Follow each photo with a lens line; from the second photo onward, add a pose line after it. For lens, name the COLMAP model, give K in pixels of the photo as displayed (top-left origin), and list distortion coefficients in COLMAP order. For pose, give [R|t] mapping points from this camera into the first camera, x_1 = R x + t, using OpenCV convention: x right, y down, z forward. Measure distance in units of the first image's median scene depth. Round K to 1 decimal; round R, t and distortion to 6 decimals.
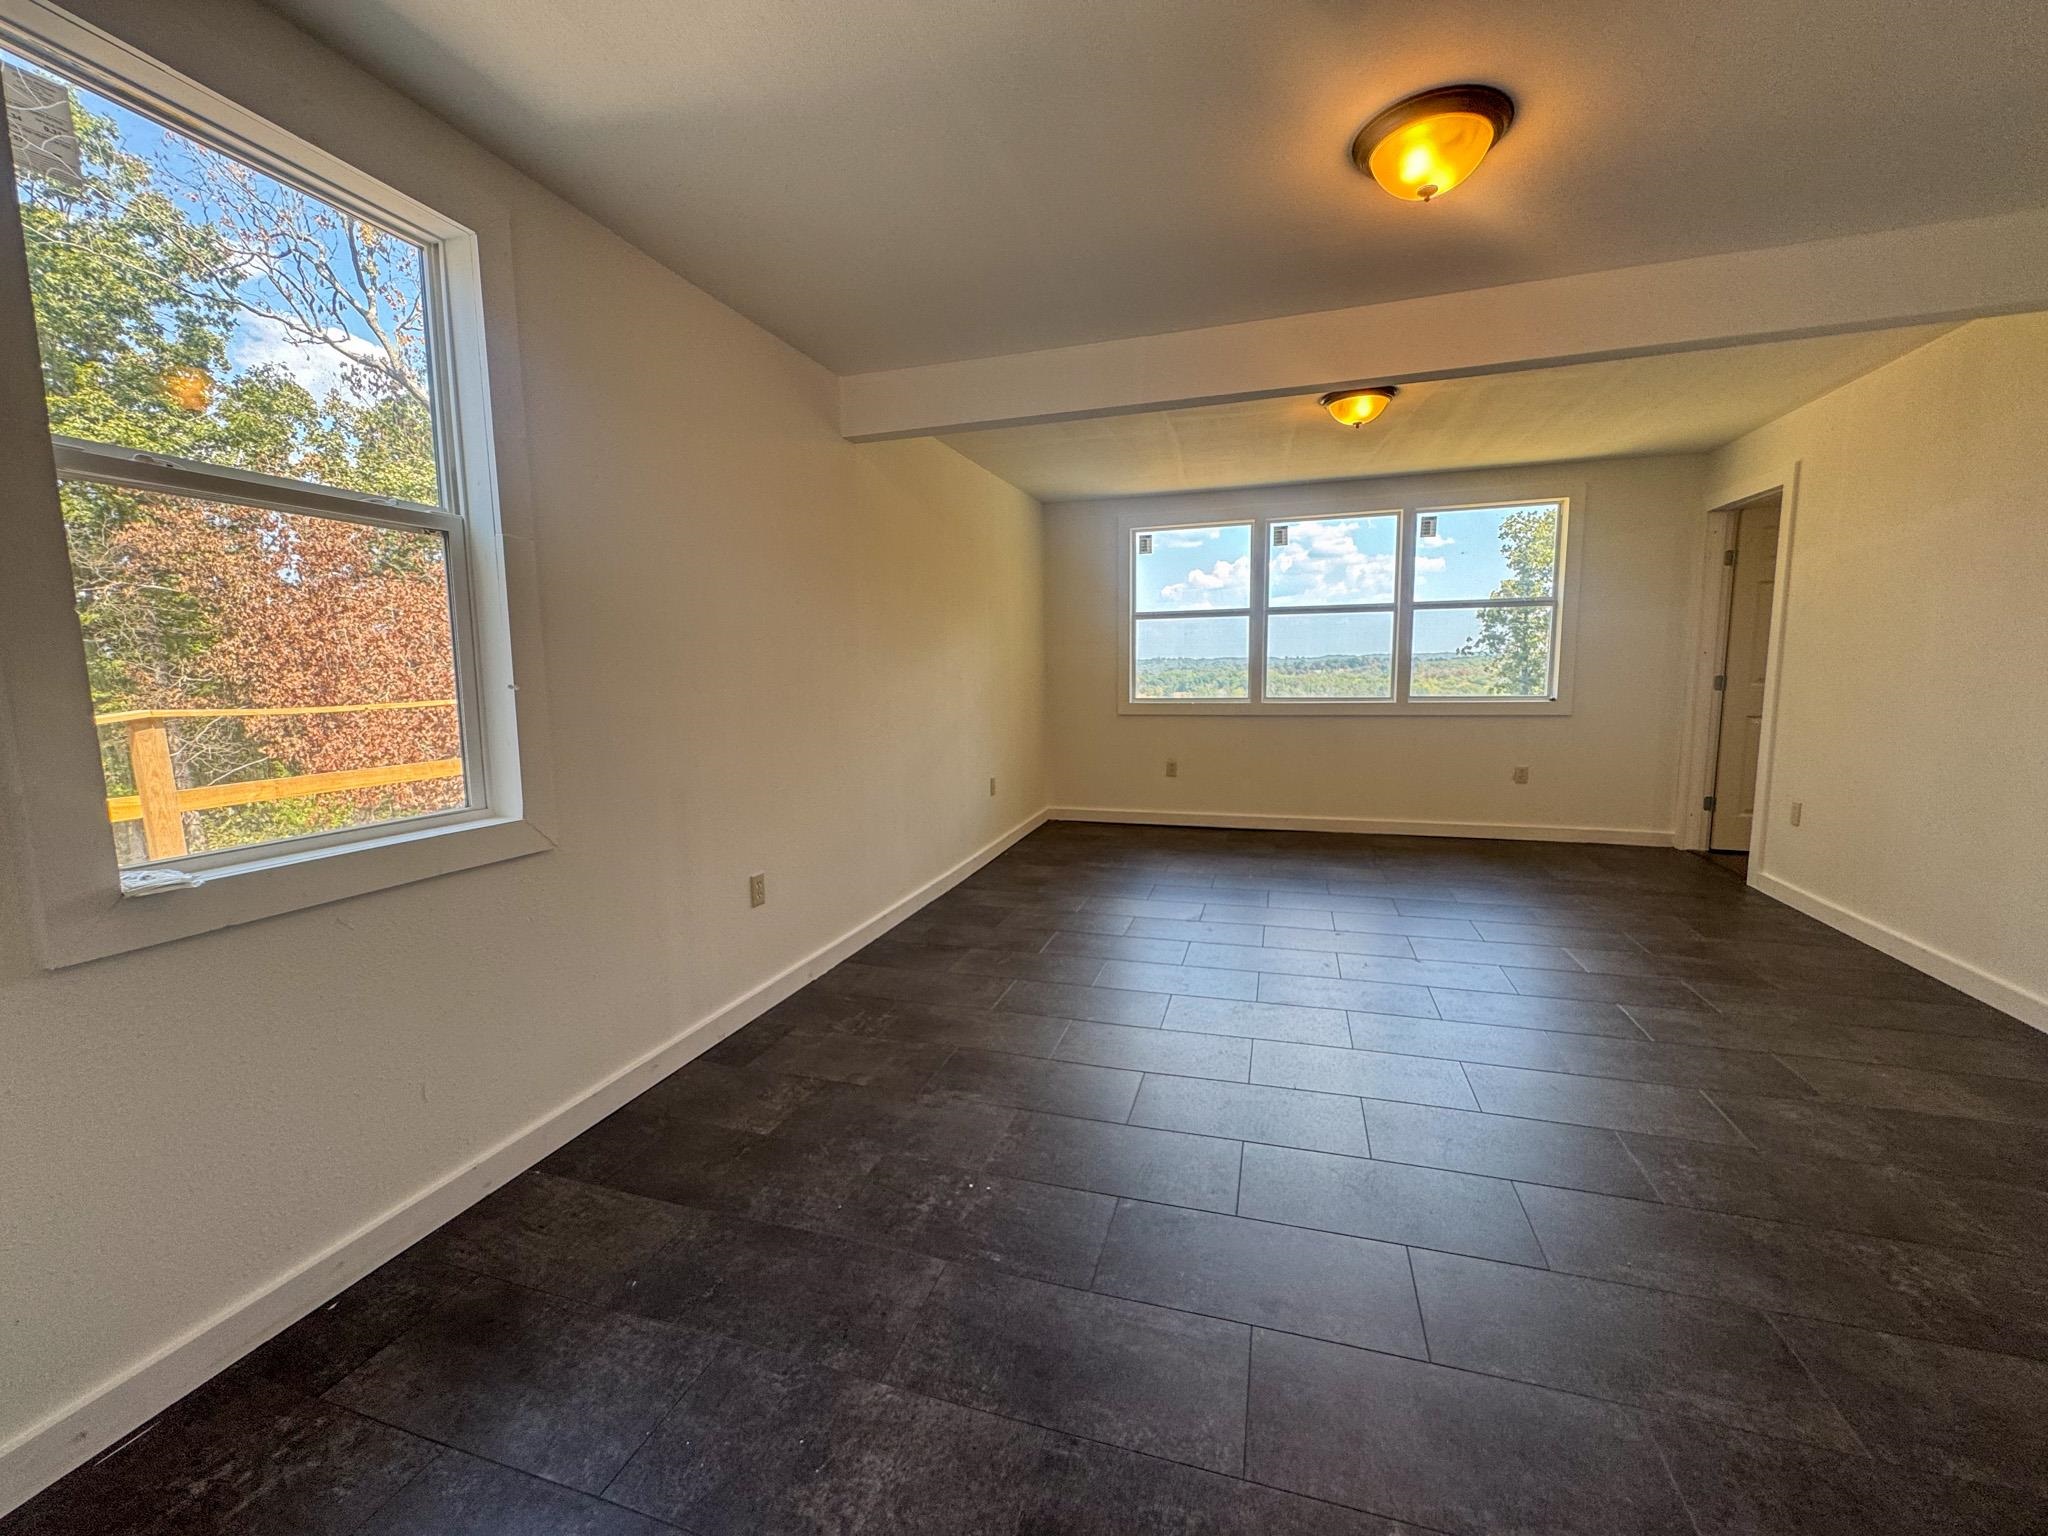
lens RADIAL K [[814.4, 0, 1030.2], [0, 814.4, 766.8], [0, 0, 1]] dist [-0.002960, 0.000264]
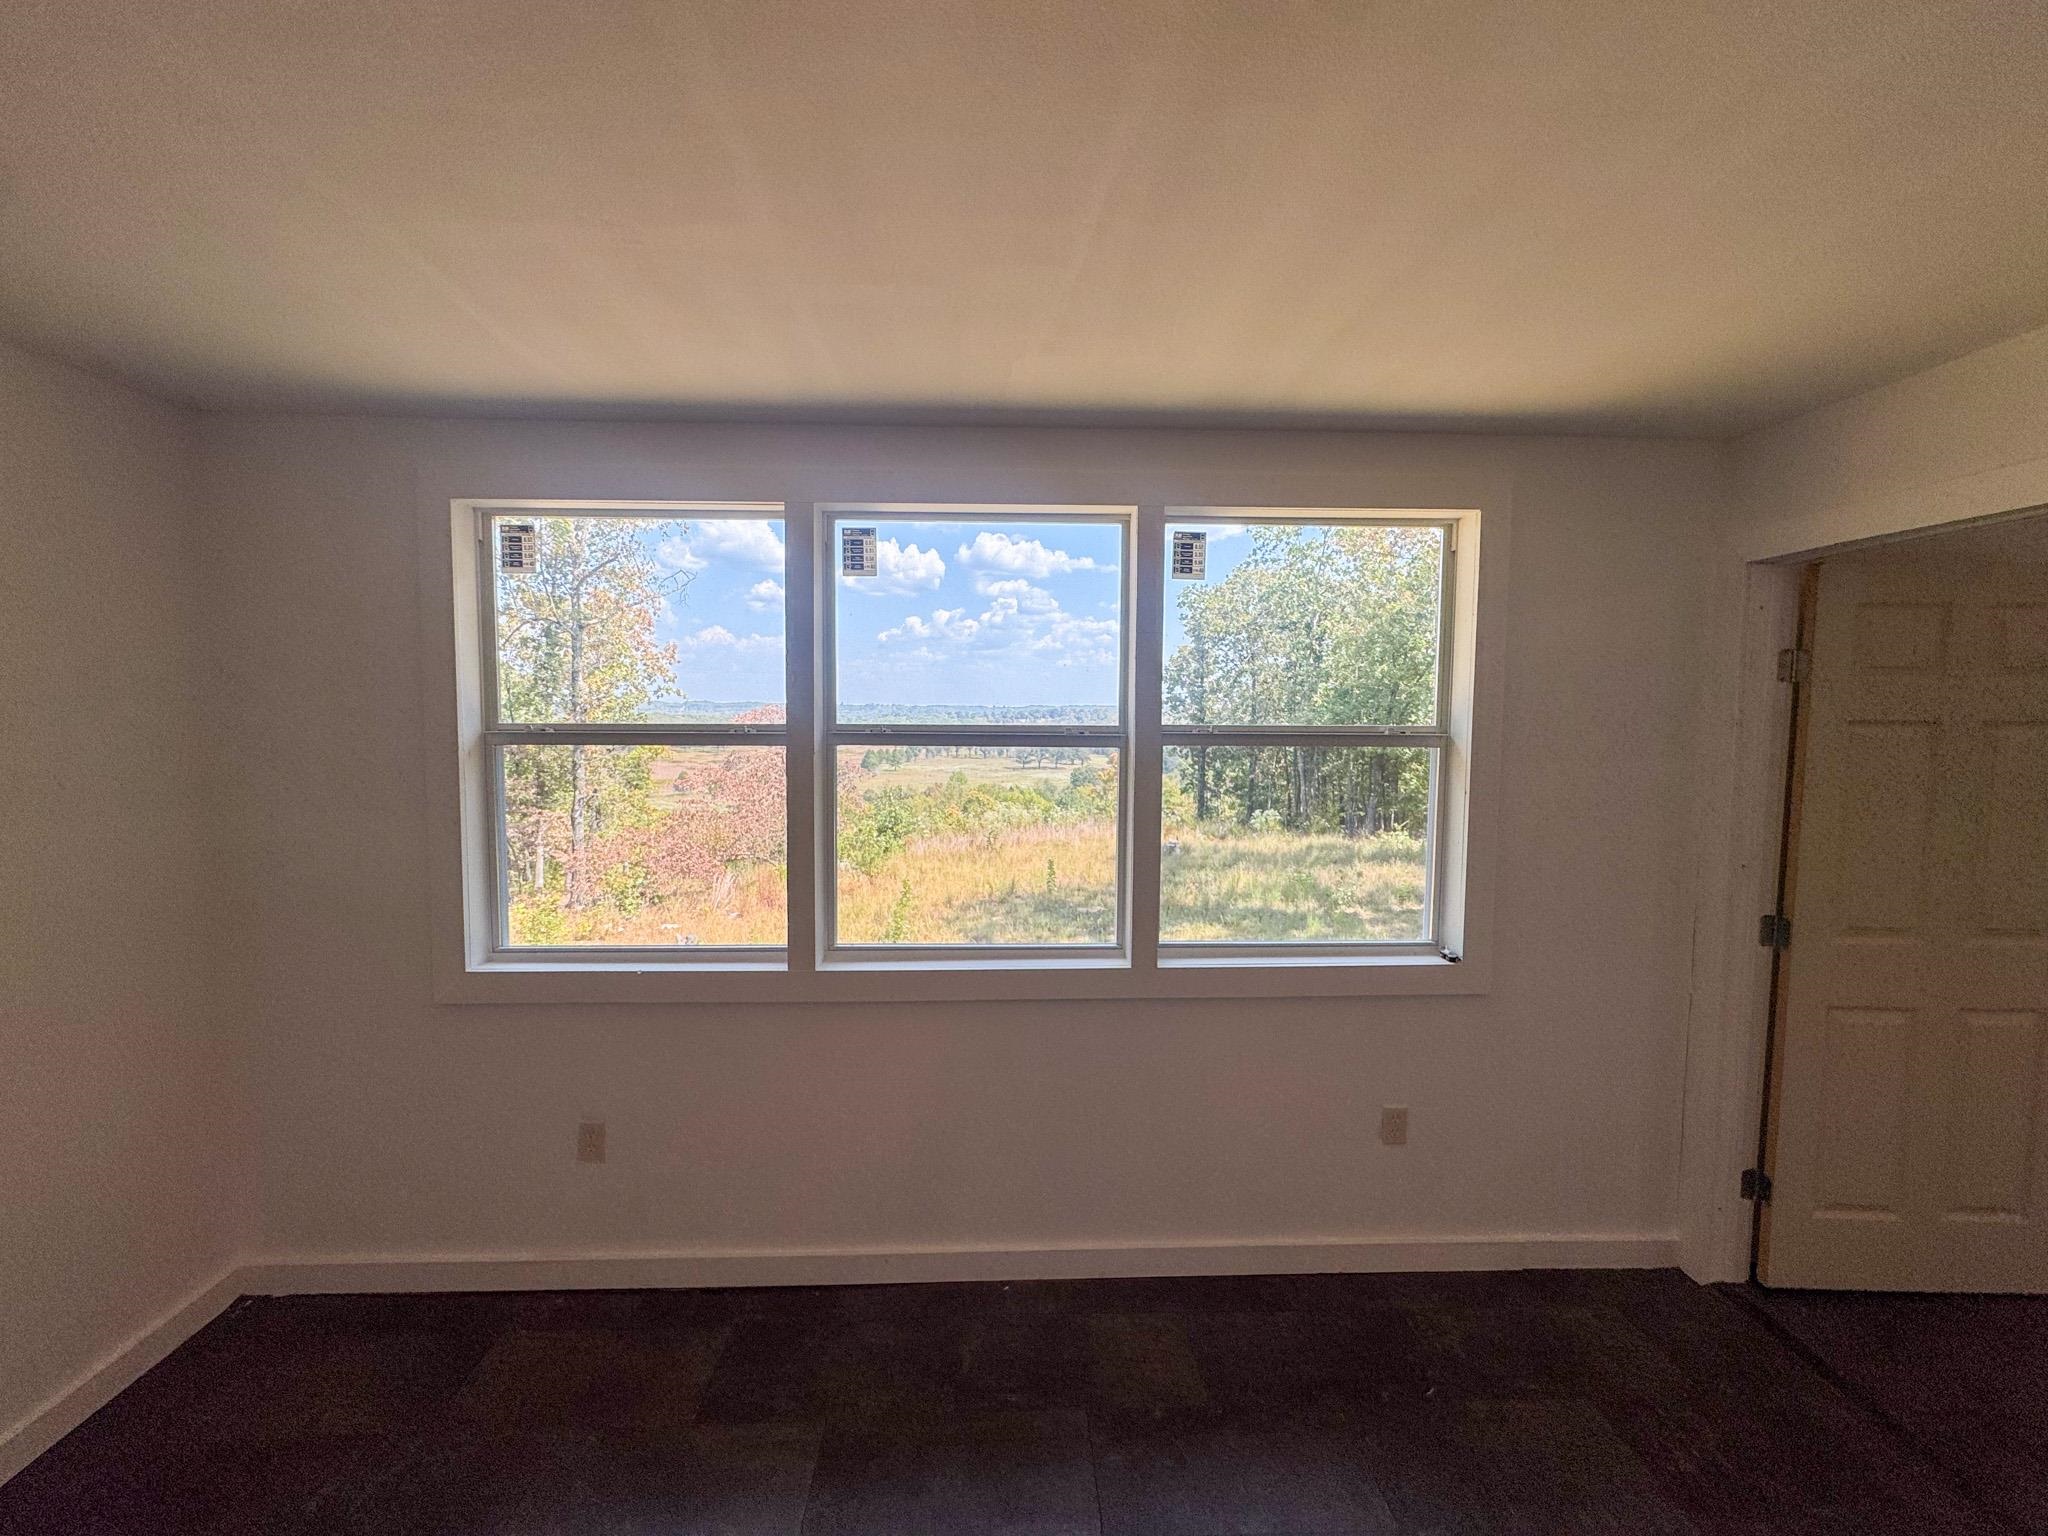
lens RADIAL K [[814.4, 0, 1028.9], [0, 814.4, 776.8], [0, 0, 1]] dist [-0.002960, 0.000264]
pose [[0.942210, -0.005080, 0.334985, 0.269005], [0.020098, 0.998941, -0.041378, -0.164171], [-0.334420, 0.045720, 0.941314, 0.639279]]
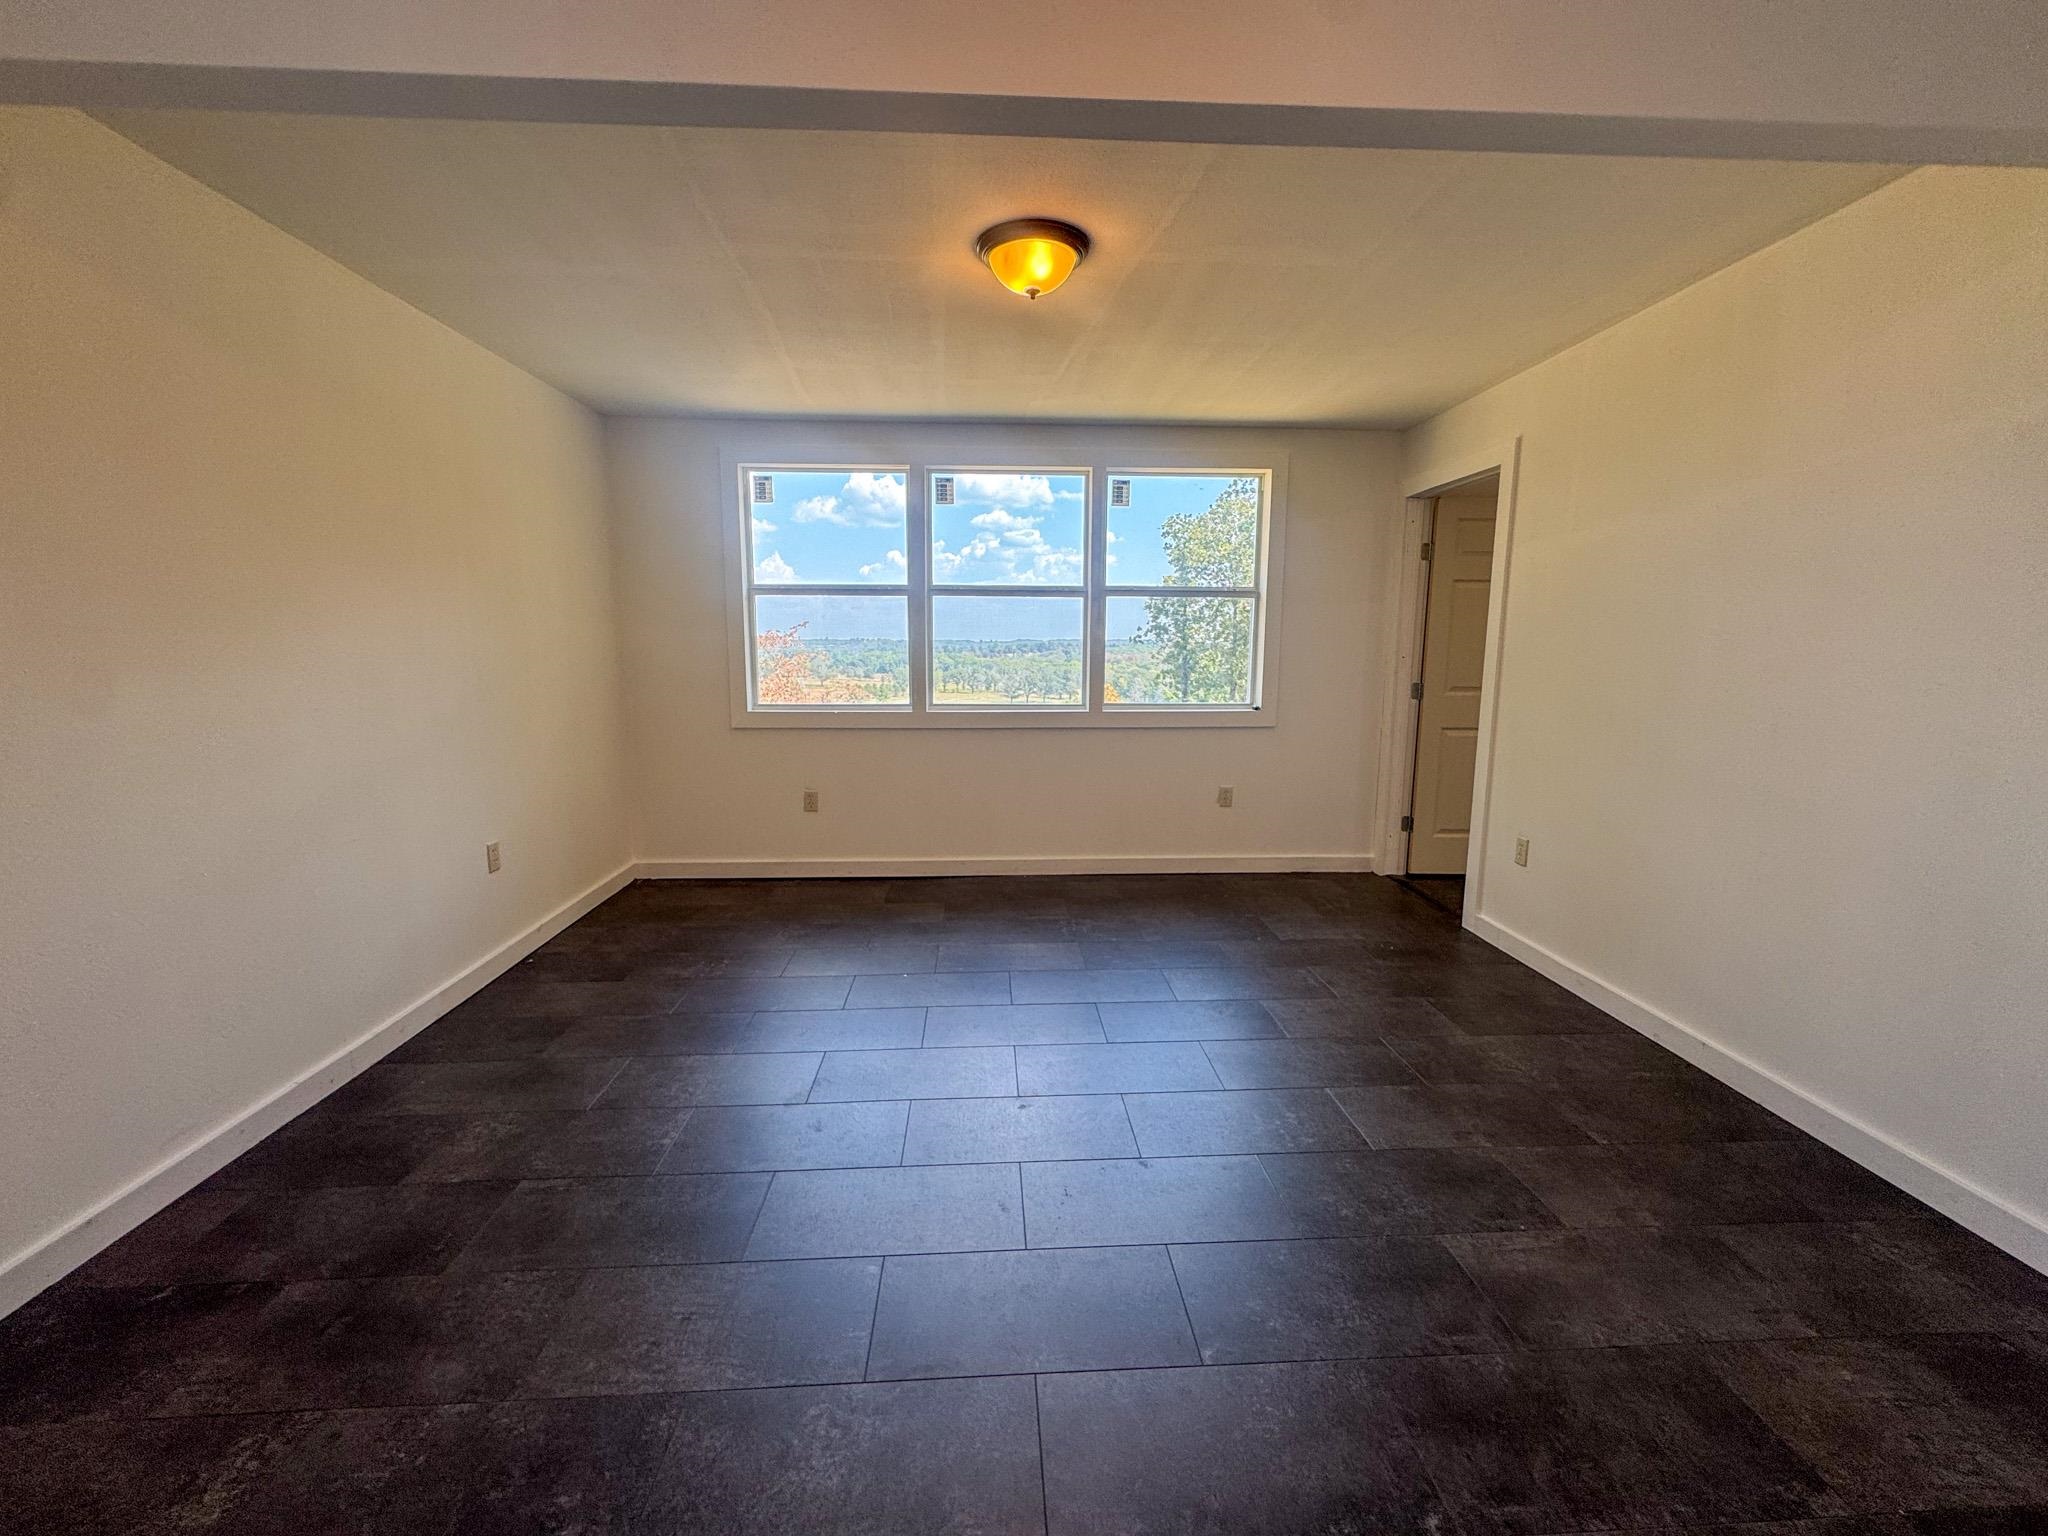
lens RADIAL K [[814.4, 0, 1029.9], [0, 814.4, 774.1], [0, 0, 1]] dist [-0.002960, 0.000264]
pose [[0.934972, -0.035716, 0.352918, 0.113244], [0.024651, 0.999055, 0.035799, -0.049031], [-0.353863, -0.024772, 0.934969, 0.277190]]
